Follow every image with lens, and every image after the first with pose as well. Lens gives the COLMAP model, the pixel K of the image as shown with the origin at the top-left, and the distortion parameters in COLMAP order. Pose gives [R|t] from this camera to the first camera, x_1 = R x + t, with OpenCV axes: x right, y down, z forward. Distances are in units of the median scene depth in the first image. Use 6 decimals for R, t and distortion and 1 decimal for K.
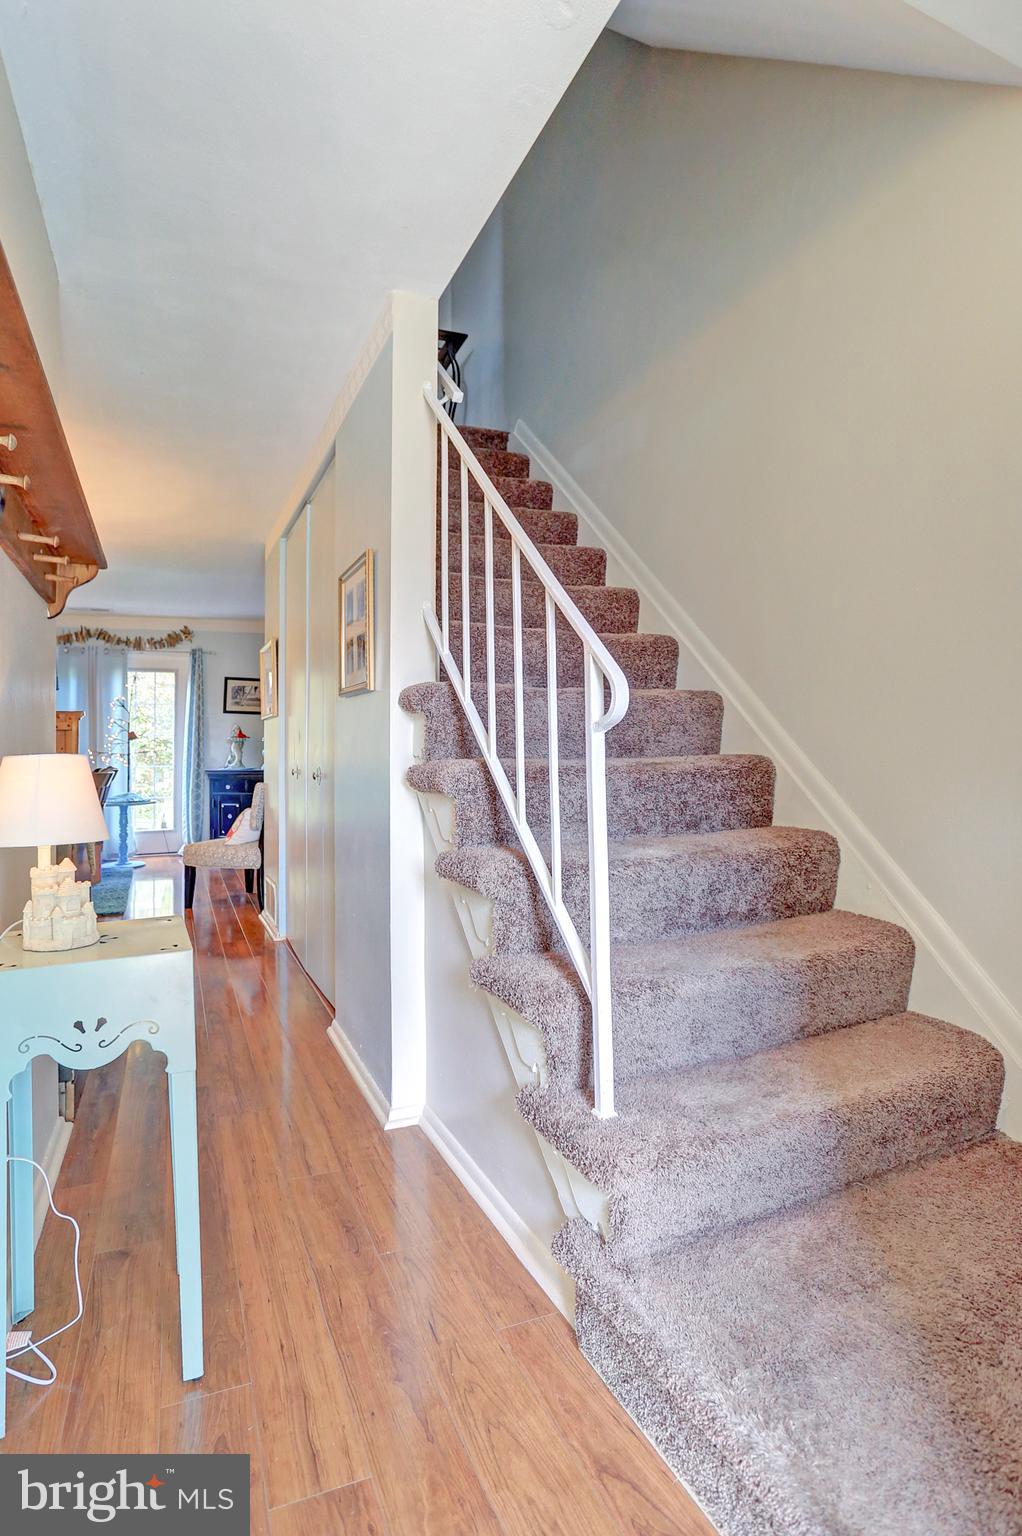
lens RADIAL K [[756.2, 0, 484.0], [0, 756.2, 744.6], [0, 0, 1]] dist [-0.051632, 0.022076]
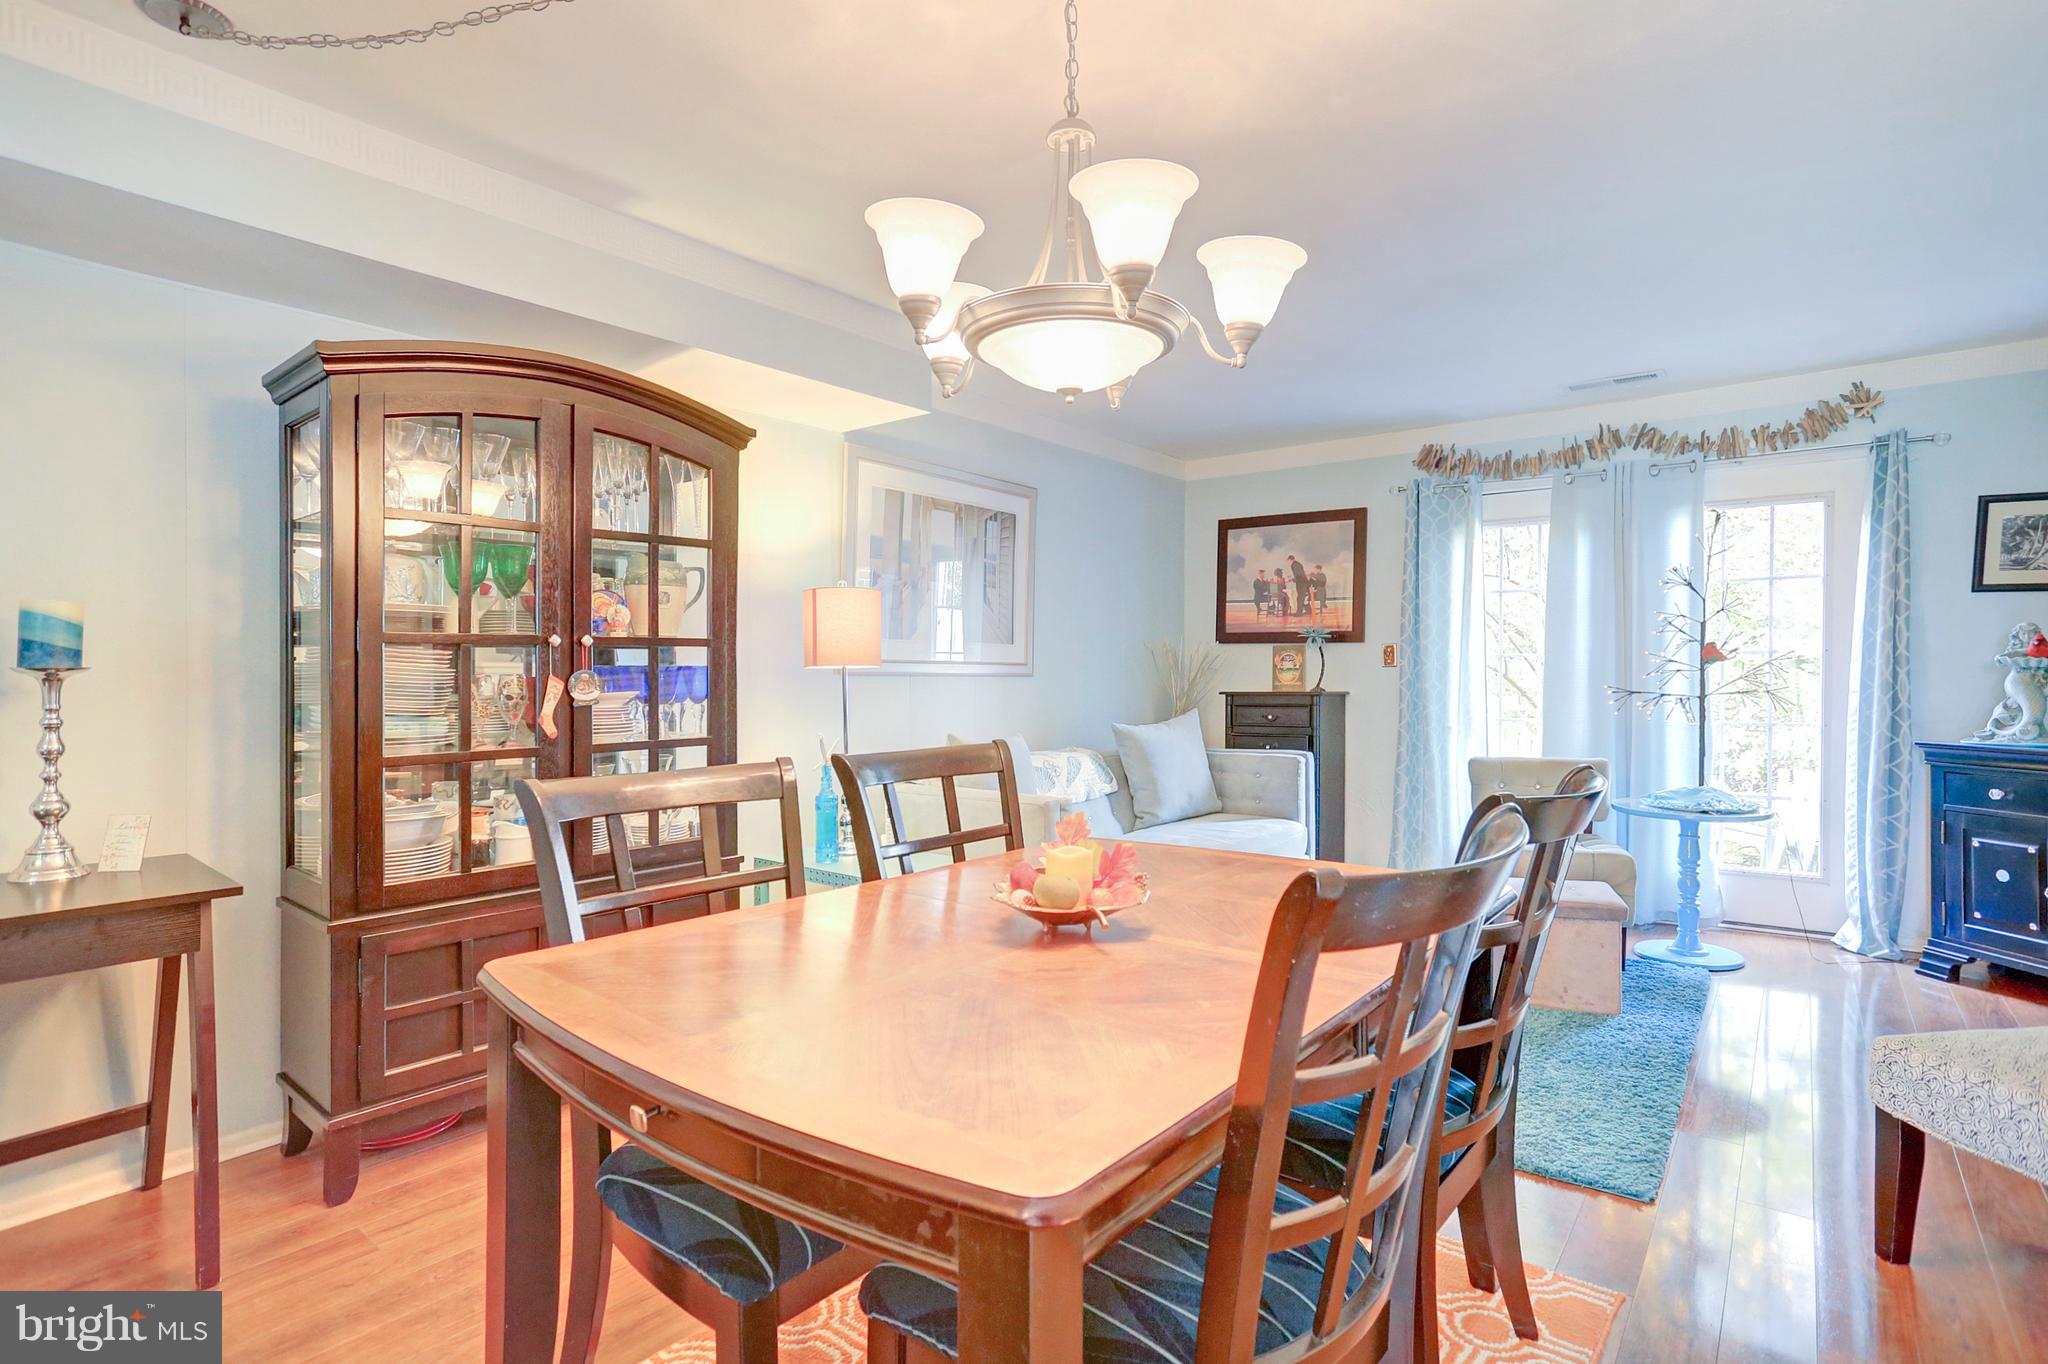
lens RADIAL K [[1028.6, 0, 1086.9], [0, 1028.6, 666.5], [0, 0, 1]] dist [-0.022070, 0.018156]
pose [[0.534226, 0.005977, -0.845321, -0.154628], [0.002769, 0.999957, 0.008820, -0.010122], [0.845337, -0.007053, 0.534186, 0.357578]]
